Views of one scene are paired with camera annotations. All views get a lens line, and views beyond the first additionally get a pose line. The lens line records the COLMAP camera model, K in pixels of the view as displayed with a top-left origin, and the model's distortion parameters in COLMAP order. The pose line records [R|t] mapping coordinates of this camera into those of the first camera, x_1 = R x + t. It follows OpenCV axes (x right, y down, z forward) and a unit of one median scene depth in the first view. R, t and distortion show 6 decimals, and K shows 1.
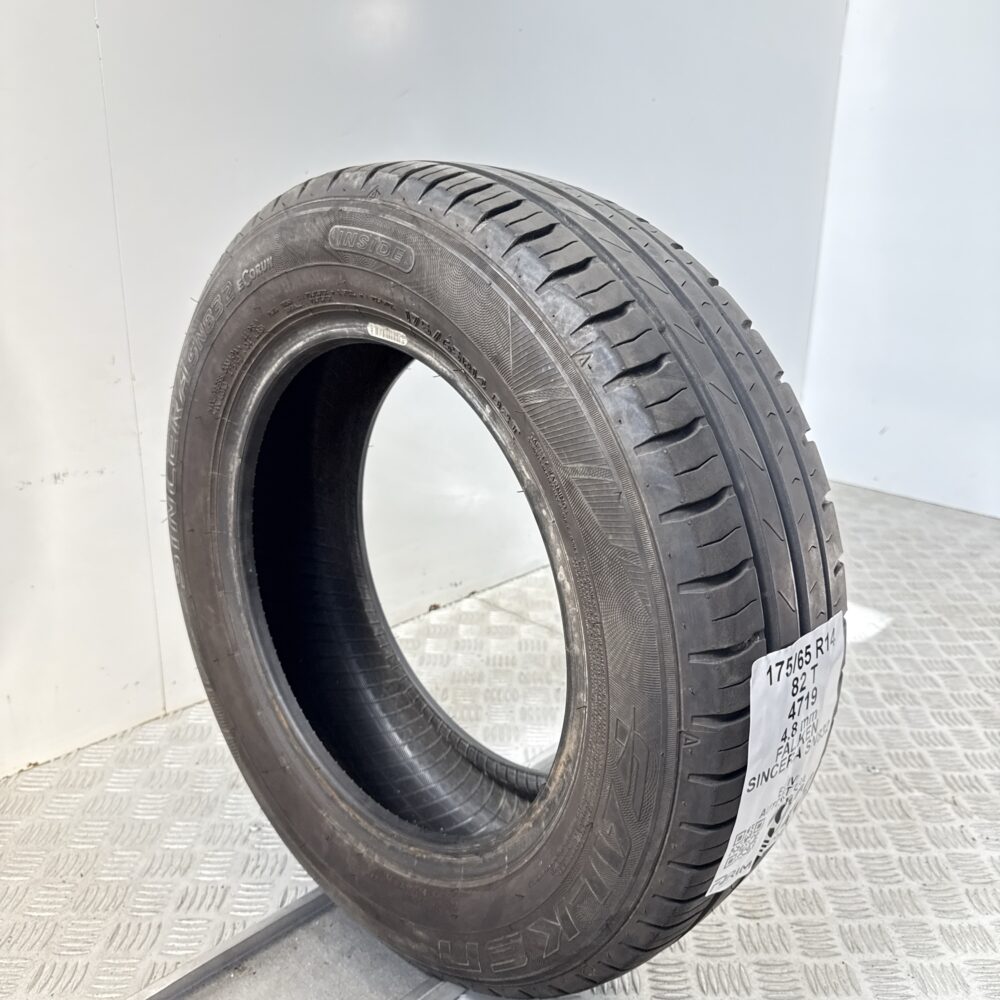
lens RADIAL K [[966.2, 0, 500.0], [0, 966.2, 500.0], [0, 0, 1]] dist [0.090655, -0.004179]
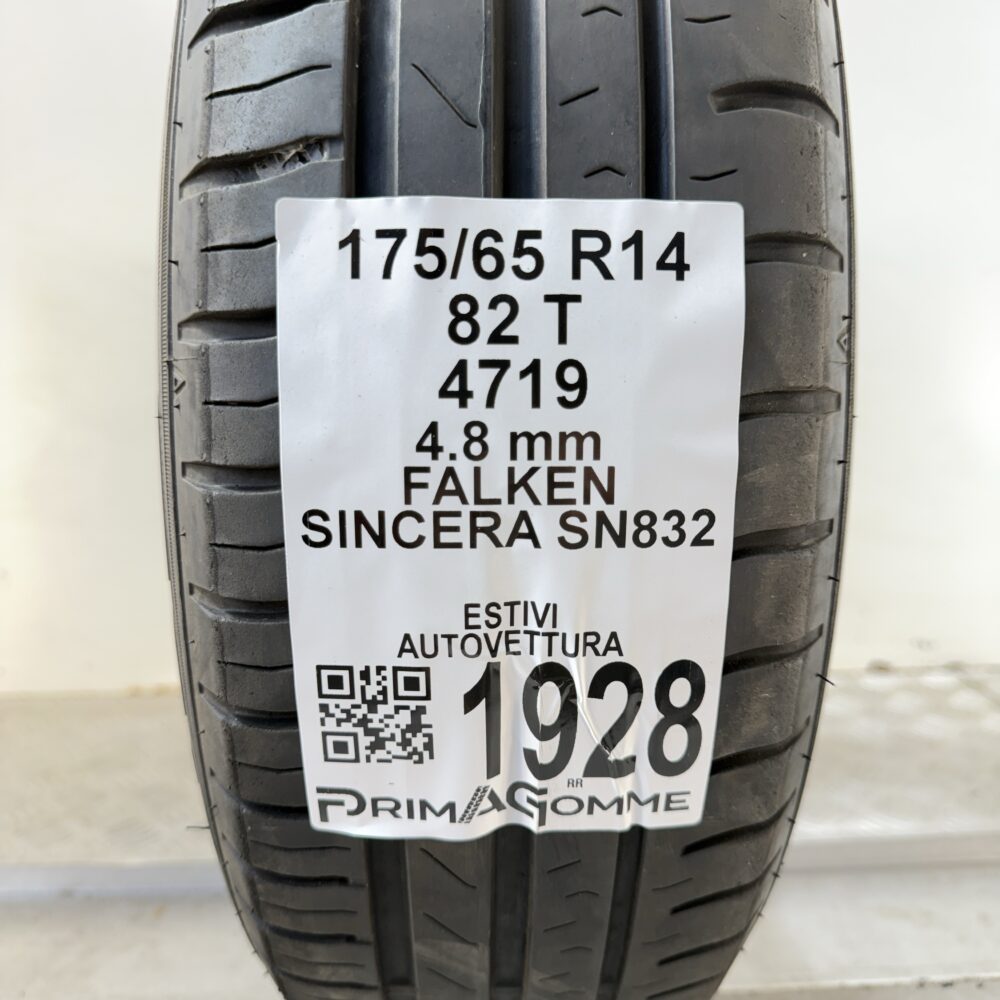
lens RADIAL K [[980.4, 0, 512.9], [0, 980.4, 495.8], [0, 0, 1]] dist [0.100469, -0.095250]
pose [[0.721161, 0.069550, -0.689267, 0.583762], [-0.189215, 0.976892, -0.099398, 0.290209], [0.666427, 0.202101, 0.717656, 0.717831]]
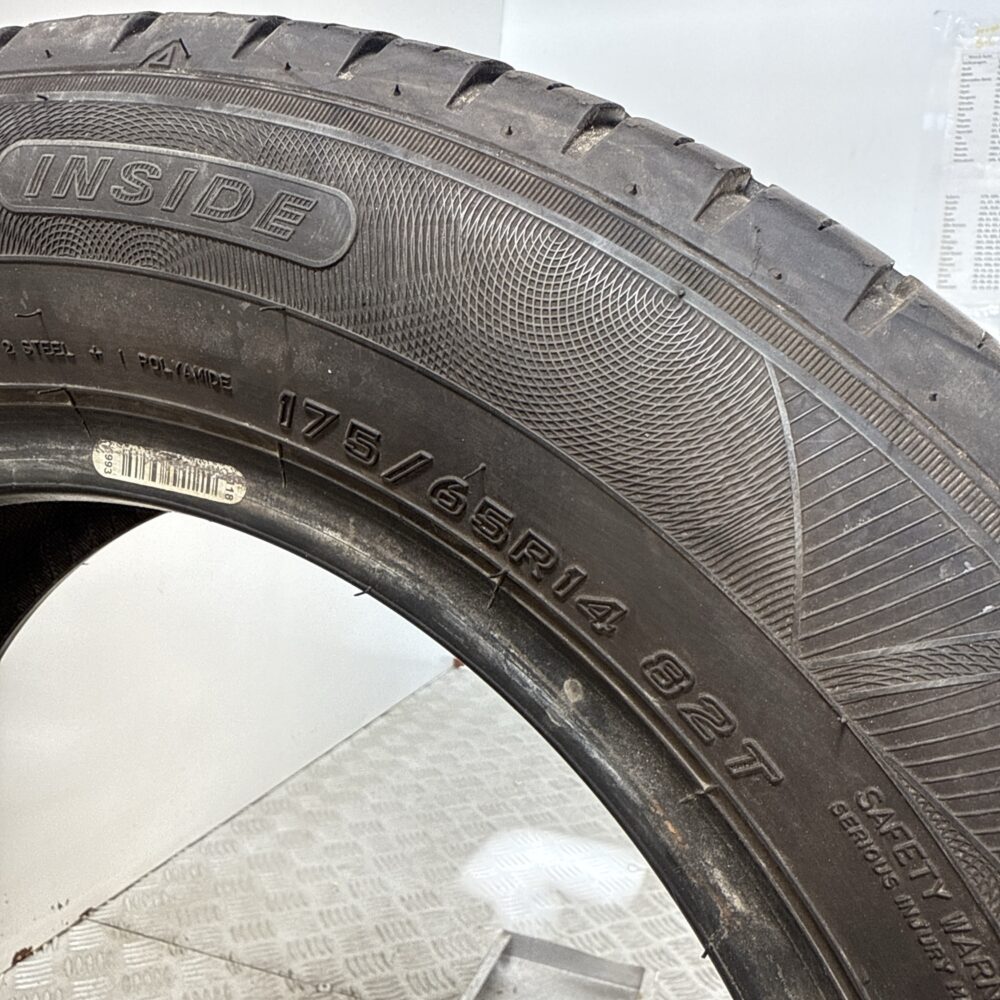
lens RADIAL K [[955.8, 0, 500.0], [0, 955.8, 500.0], [0, 0, 1]] dist [0.001207, 0.001583]
pose [[0.891910, 0.011060, 0.452077, -0.193387], [0.073795, 0.982740, -0.169633, -0.112213], [-0.446150, 0.184659, 0.875700, 0.768277]]
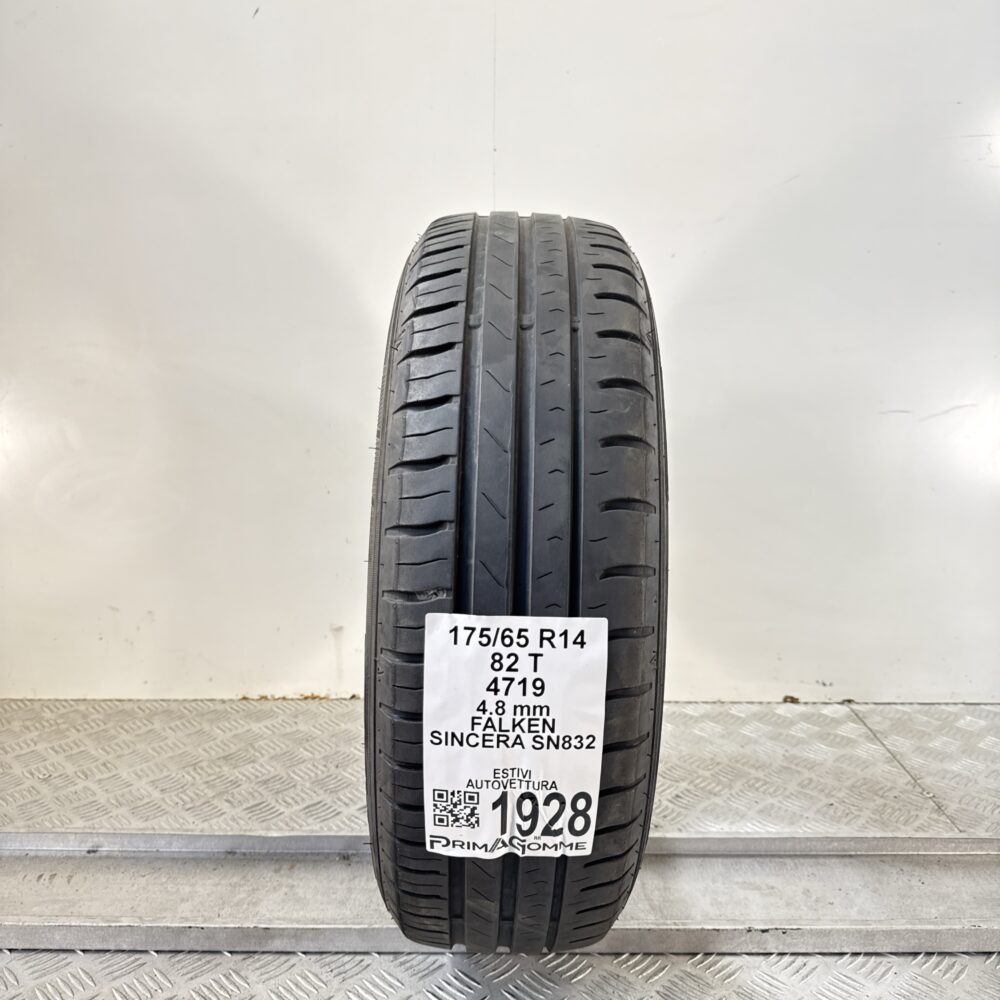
lens RADIAL K [[966.2, 0, 500.0], [0, 966.2, 500.0], [0, 0, 1]] dist [0.090655, -0.004179]
pose [[0.701773, 0.122896, -0.701720, 0.972019], [-0.217478, 0.974945, -0.046747, 0.069936], [0.678394, 0.185414, 0.710917, 0.238351]]
